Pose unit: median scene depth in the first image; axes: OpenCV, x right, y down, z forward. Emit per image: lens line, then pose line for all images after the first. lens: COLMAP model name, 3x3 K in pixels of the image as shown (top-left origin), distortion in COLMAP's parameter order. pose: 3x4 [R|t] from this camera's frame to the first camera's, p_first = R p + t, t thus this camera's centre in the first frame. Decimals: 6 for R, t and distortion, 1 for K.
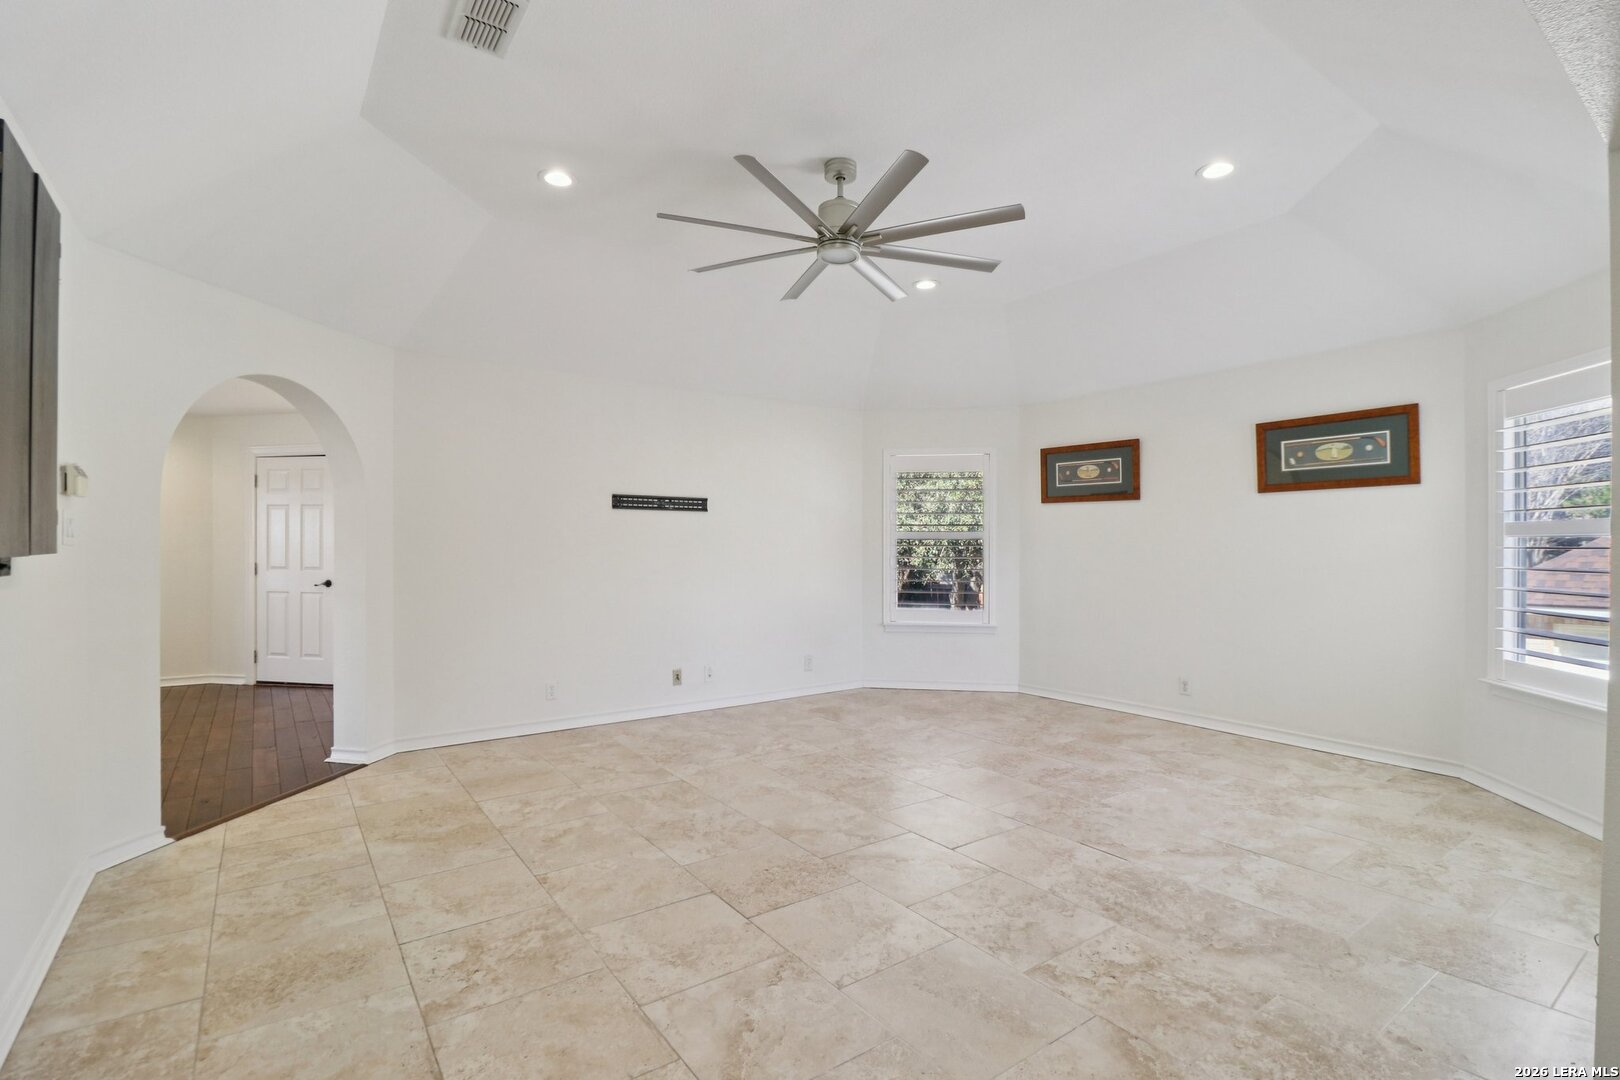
lens RADIAL K [[759.5, 0, 784.8], [0, 759.5, 543.3], [0, 0, 1]] dist [0.001920, -0.012676]
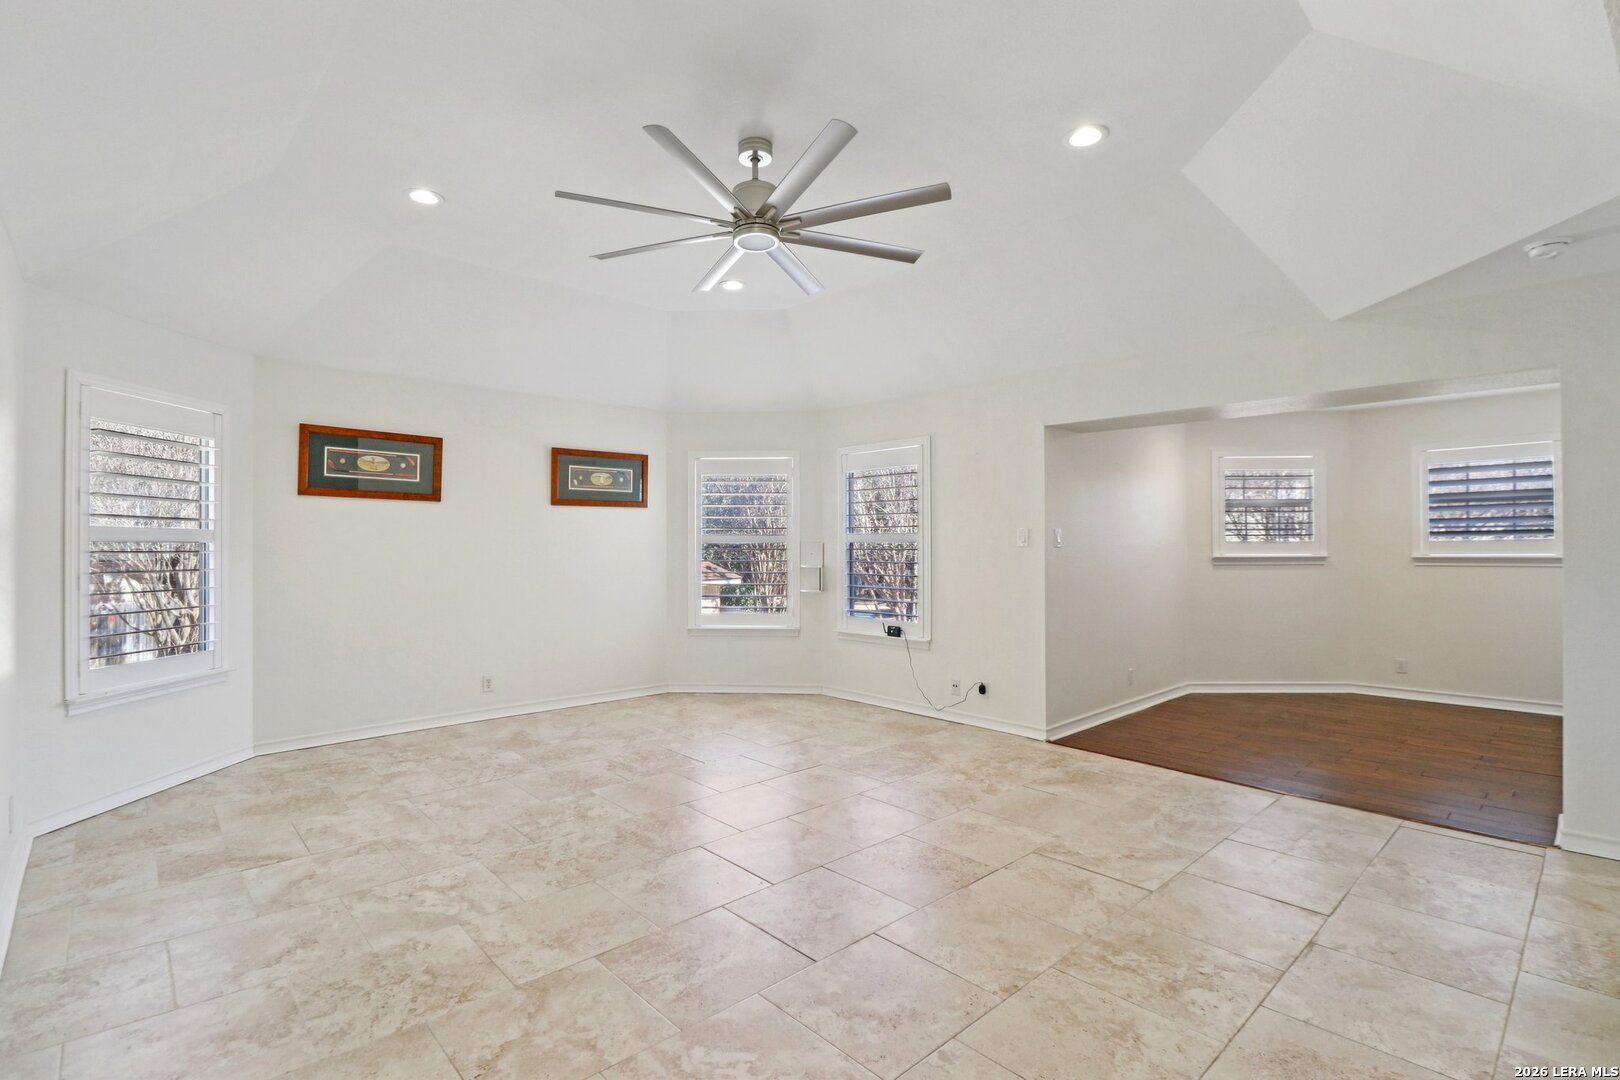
lens RADIAL K [[757.9, 0, 805.5], [0, 757.9, 534.7], [0, 0, 1]] dist [0.001848, -0.013784]
pose [[-0.144729, 0.011723, 0.989402, -0.977813], [-0.000095, 0.999930, -0.011862, -0.007999], [-0.989471, -0.001810, -0.144718, 1.223495]]
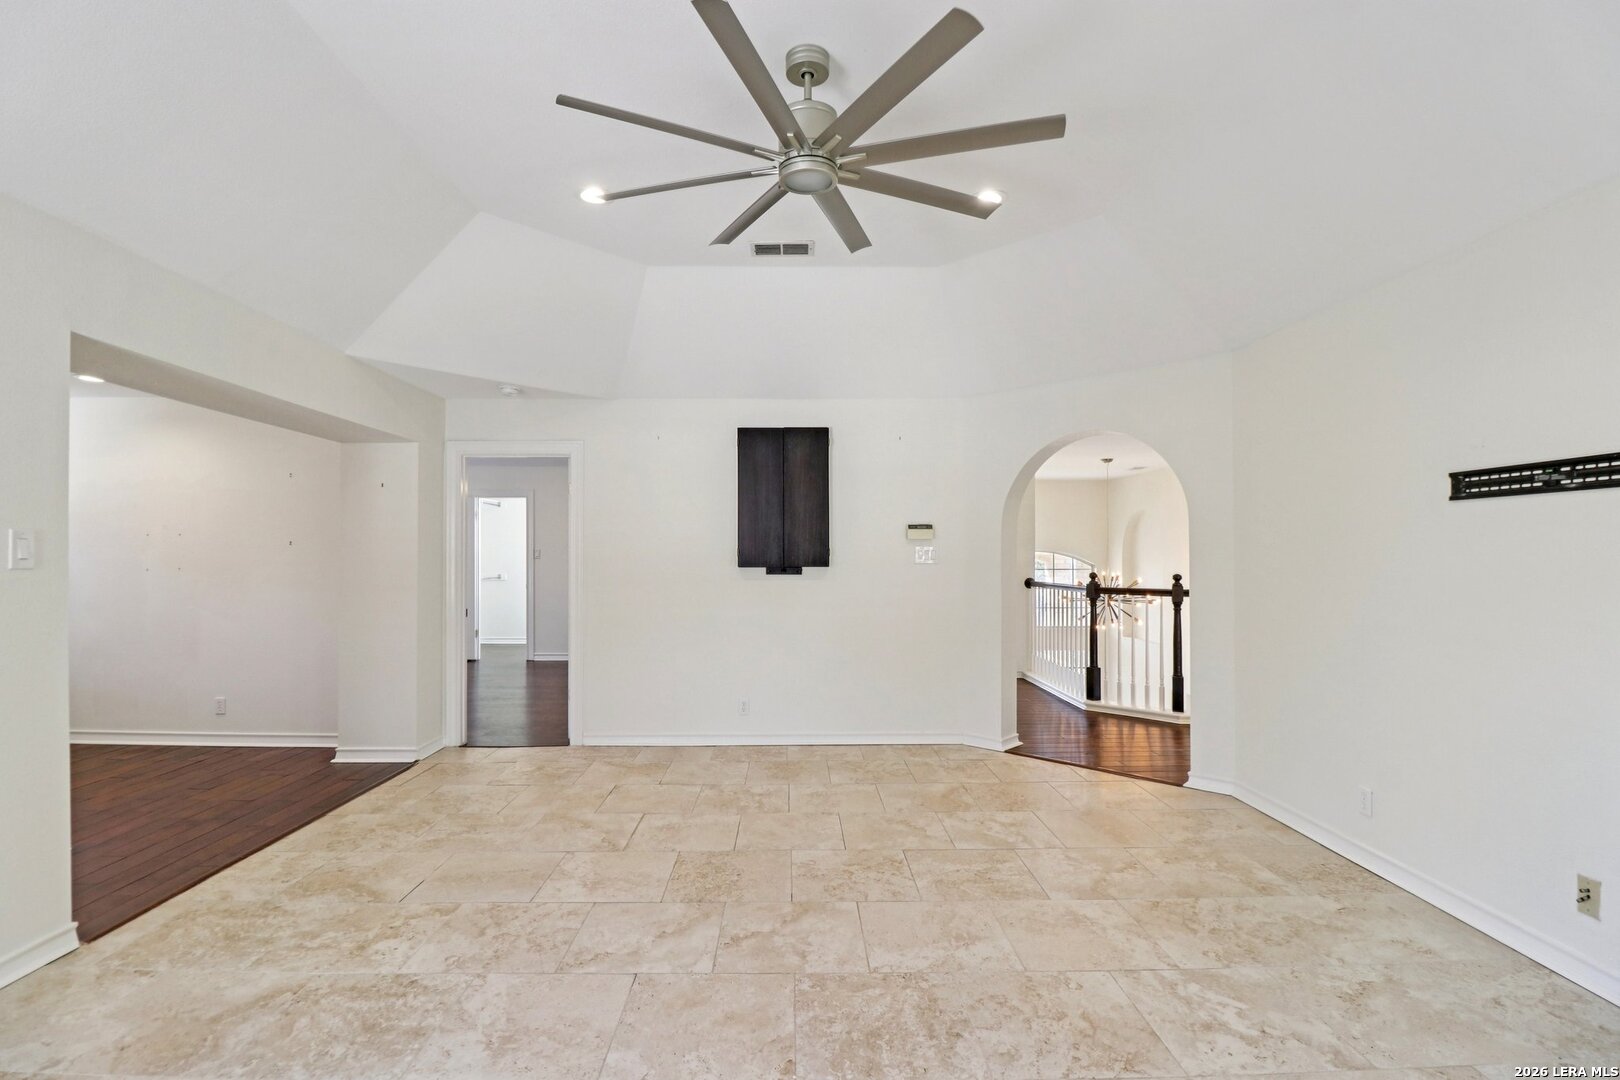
lens RADIAL K [[757.9, 0, 805.5], [0, 757.9, 534.7], [0, 0, 1]] dist [0.001848, -0.013784]
pose [[-0.549216, -0.024704, -0.835315, 0.782424], [-0.000748, 0.999577, -0.029071, -0.011927], [0.835680, -0.015341, -0.549002, 1.591650]]
